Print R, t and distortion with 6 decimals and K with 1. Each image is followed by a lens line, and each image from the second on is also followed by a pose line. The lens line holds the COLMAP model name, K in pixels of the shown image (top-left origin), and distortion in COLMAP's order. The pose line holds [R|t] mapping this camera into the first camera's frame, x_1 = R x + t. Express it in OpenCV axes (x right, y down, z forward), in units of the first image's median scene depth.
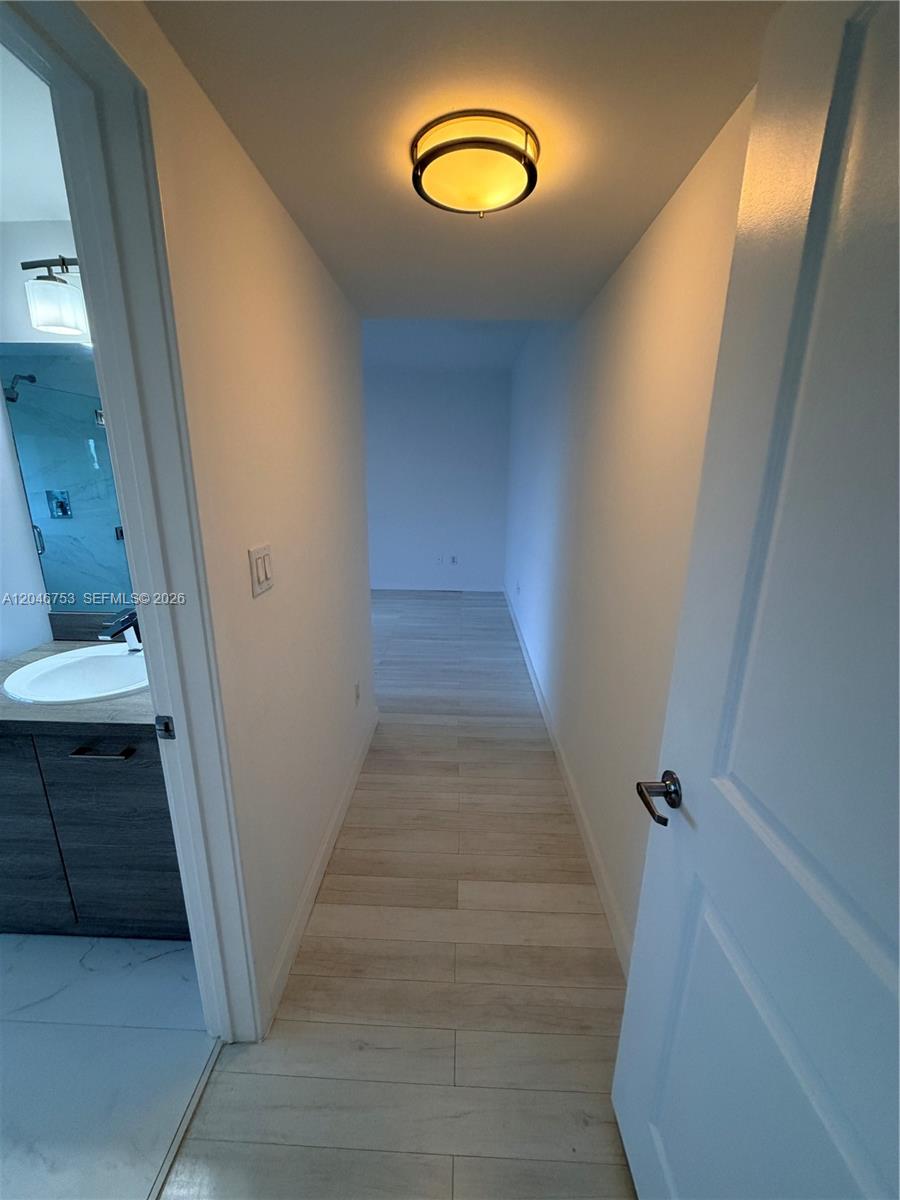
lens RADIAL K [[480.8, 0, 450.0], [0, 480.8, 600.0], [0, 0, 1]] dist [-0.000431, -0.000025]
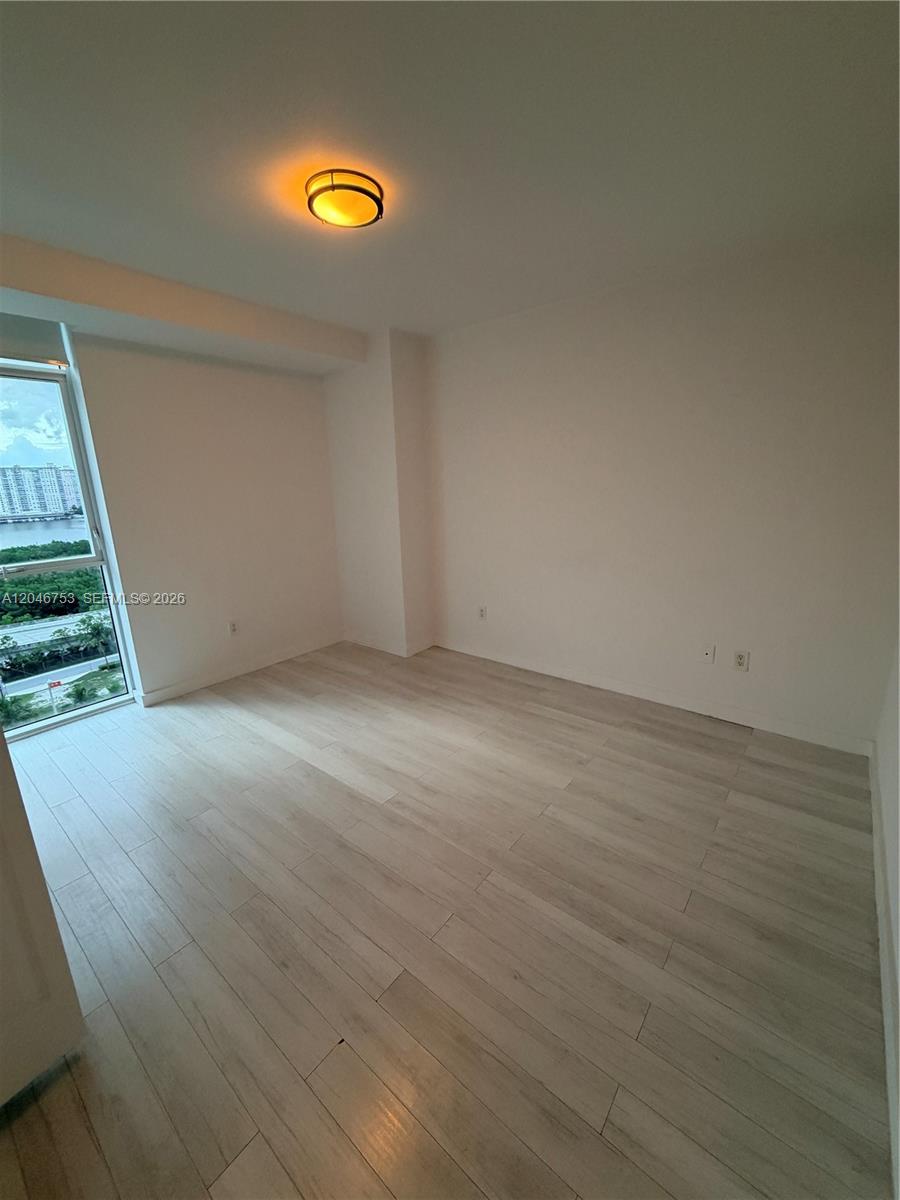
lens RADIAL K [[480.8, 0, 450.0], [0, 480.8, 600.0], [0, 0, 1]] dist [-0.000431, -0.000025]
pose [[0.800522, 0.125149, -0.586090, 0.065276], [-0.130064, 0.990924, 0.033942, -0.166095], [0.585019, 0.049058, 0.809534, 0.614532]]
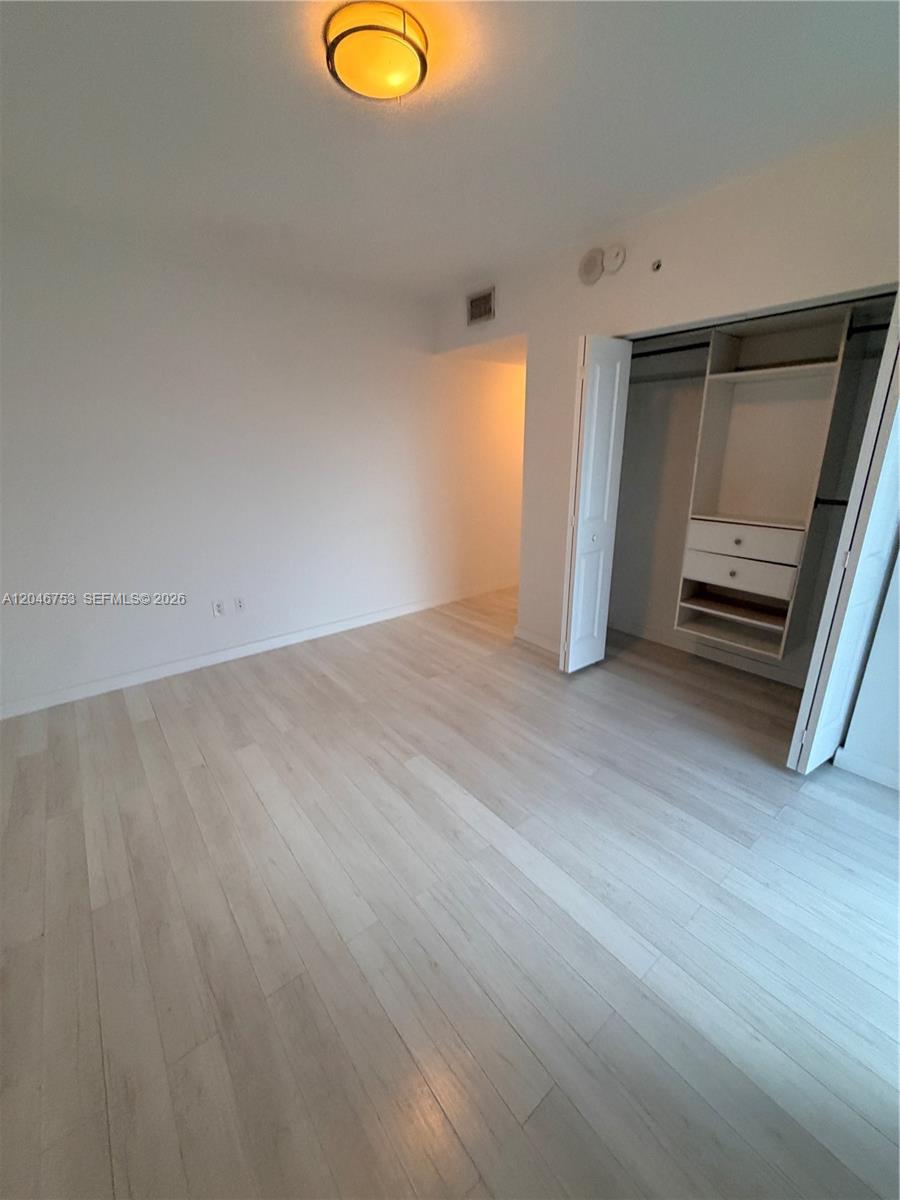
lens RADIAL K [[480.8, 0, 450.0], [0, 480.8, 600.0], [0, 0, 1]] dist [-0.000431, -0.000025]
pose [[-0.647515, -0.232552, 0.725702, -0.638317], [0.209920, 0.861023, 0.463220, -0.315904], [-0.732569, 0.452282, -0.508708, 1.171871]]
